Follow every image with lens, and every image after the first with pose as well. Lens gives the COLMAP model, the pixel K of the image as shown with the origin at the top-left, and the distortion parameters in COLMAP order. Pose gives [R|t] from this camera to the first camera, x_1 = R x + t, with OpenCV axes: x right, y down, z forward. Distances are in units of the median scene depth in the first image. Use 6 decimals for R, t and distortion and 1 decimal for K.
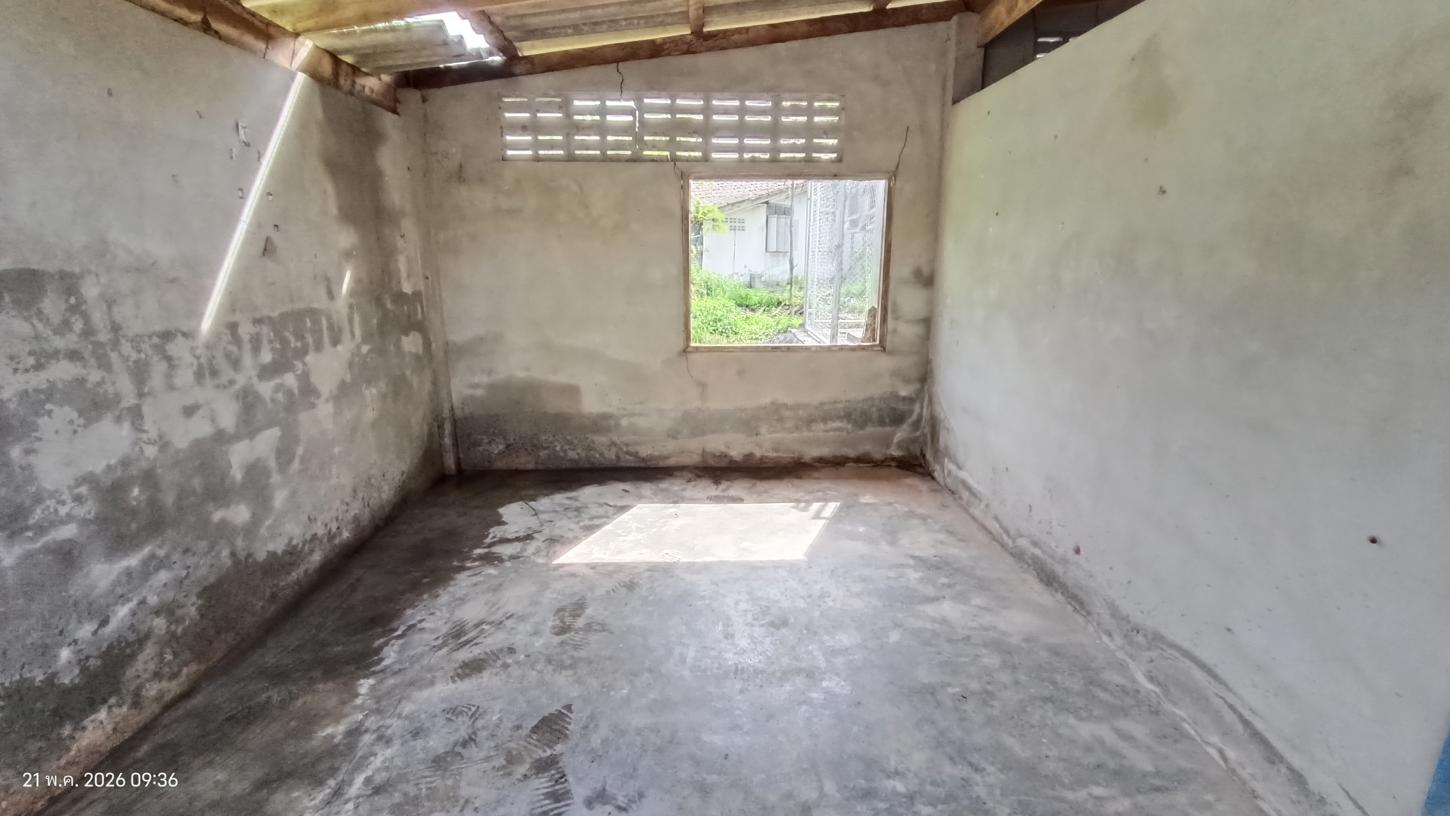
lens RADIAL K [[657.2, 0, 719.8], [0, 657.2, 409.1], [0, 0, 1]] dist [-0.011582, 0.006917]
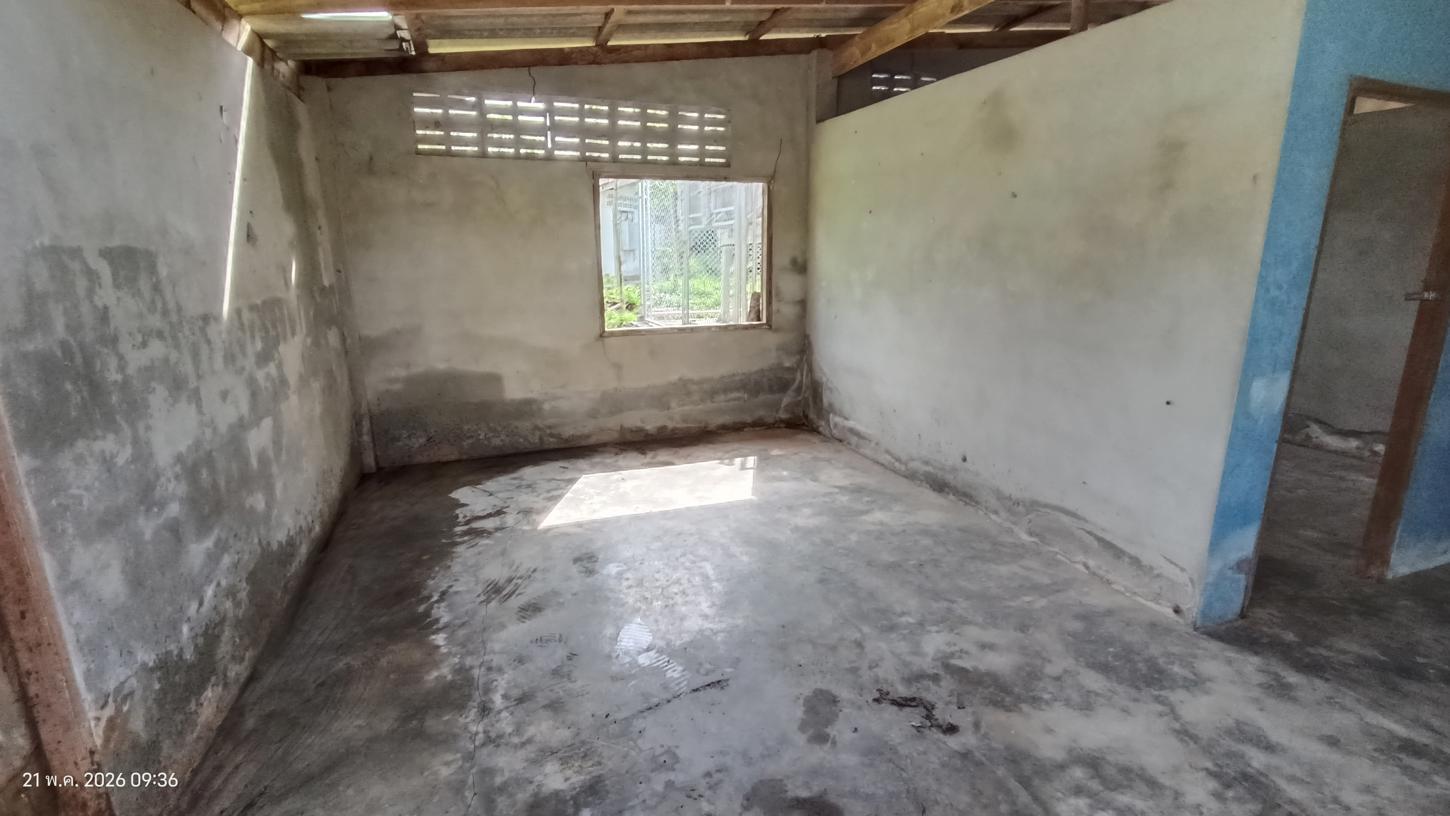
lens RADIAL K [[657.2, 0, 717.4], [0, 657.2, 403.6], [0, 0, 1]] dist [-0.011582, 0.006917]
pose [[0.950298, -0.073933, 0.302435, -0.290788], [0.077518, 0.996991, 0.000150, 0.052498], [-0.301536, 0.023301, 0.953170, -0.121814]]
